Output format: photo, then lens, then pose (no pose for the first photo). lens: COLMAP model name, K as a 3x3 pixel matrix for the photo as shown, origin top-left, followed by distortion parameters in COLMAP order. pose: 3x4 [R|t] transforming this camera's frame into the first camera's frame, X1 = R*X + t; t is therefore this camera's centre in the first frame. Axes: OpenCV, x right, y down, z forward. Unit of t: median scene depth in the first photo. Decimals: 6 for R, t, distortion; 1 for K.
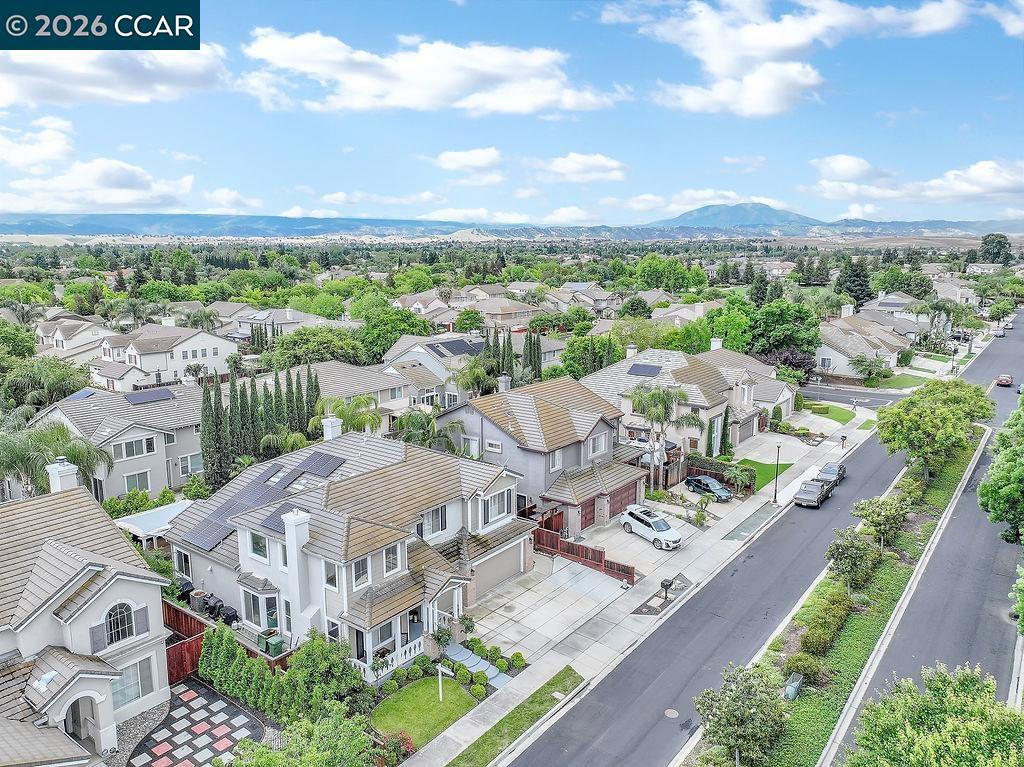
lens RADIAL K [[735.4, 0, 516.4], [0, 735.4, 380.0], [0, 0, 1]] dist [0.009908, 0.003848]
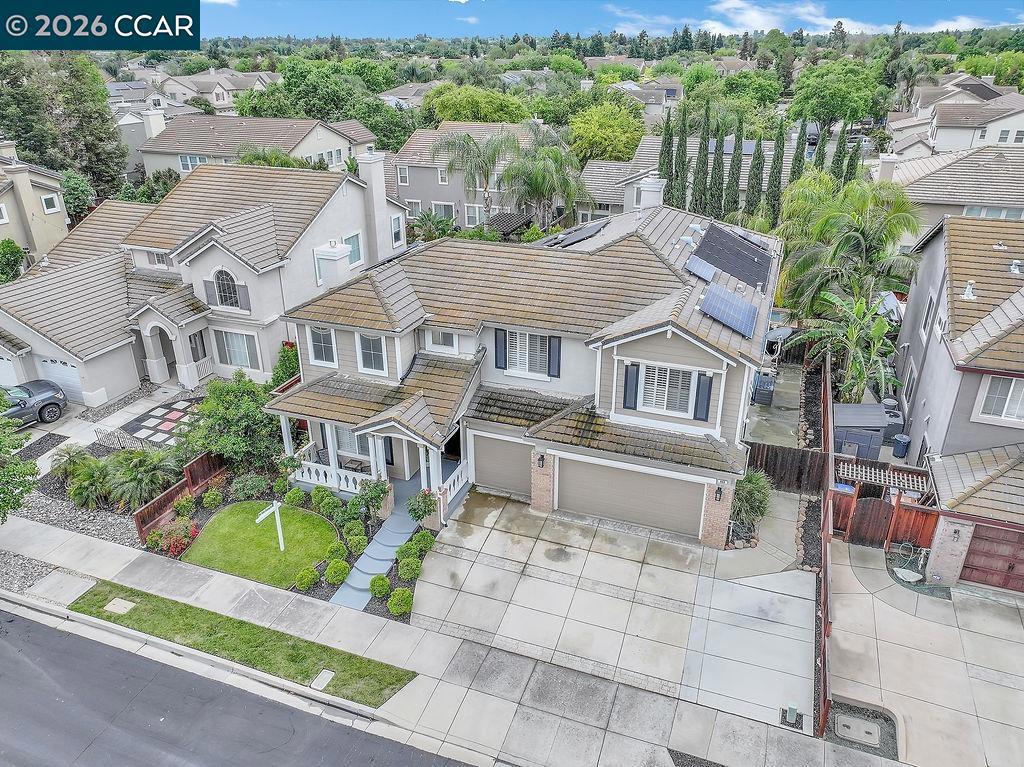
lens RADIAL K [[735.4, 0, 516.4], [0, 735.4, 380.0], [0, 0, 1]] dist [0.009908, 0.003848]
pose [[0.283620, 0.401194, -0.870978, 0.450765], [-0.165519, 0.915124, 0.367630, -0.005122], [0.944544, 0.039896, 0.325953, 0.871892]]
